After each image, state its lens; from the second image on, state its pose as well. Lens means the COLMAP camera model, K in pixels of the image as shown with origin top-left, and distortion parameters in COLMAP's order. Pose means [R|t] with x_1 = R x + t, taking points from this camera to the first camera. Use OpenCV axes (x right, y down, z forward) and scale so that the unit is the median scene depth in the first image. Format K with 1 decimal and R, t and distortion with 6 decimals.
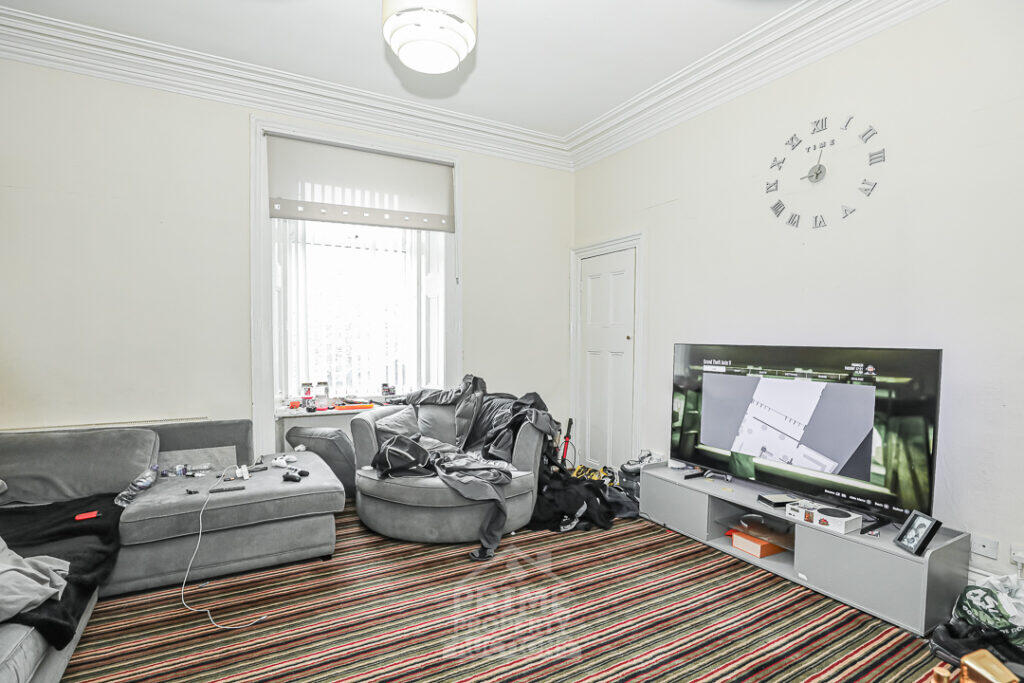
lens RADIAL K [[499.6, 0, 509.2], [0, 499.6, 344.9], [0, 0, 1]] dist [-0.051116, 0.000090]
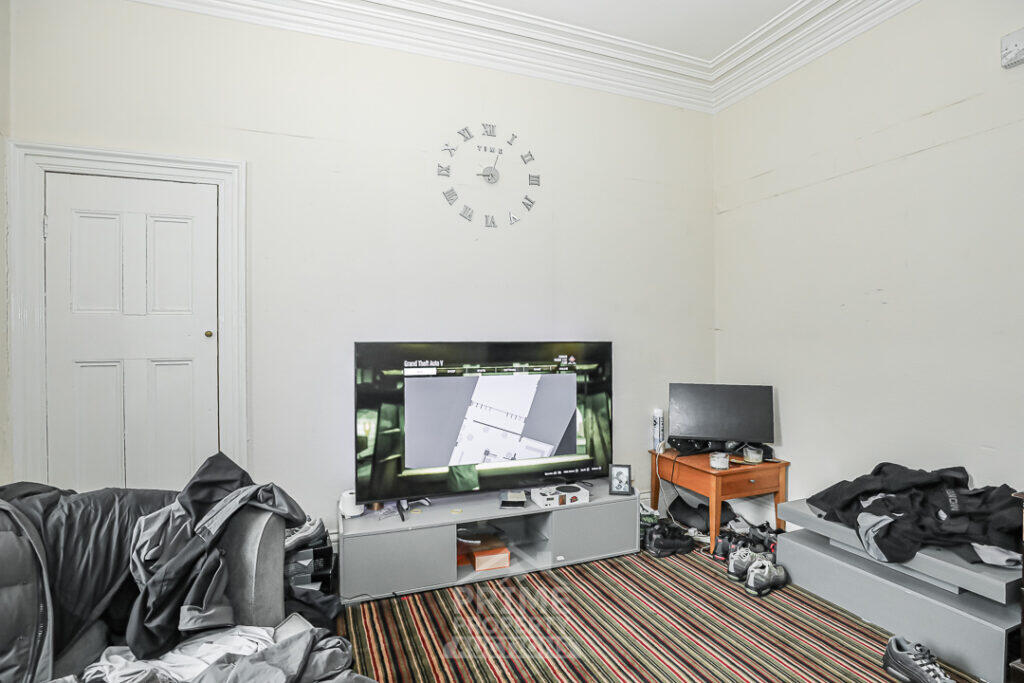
lens RADIAL K [[499.6, 0, 509.2], [0, 499.6, 344.9], [0, 0, 1]] dist [-0.051116, 0.000090]
pose [[0.141198, -0.008743, 0.989943, -0.439572], [0.021259, 0.999757, 0.005797, 0.003515], [-0.989753, 0.020227, 0.141349, 0.878458]]
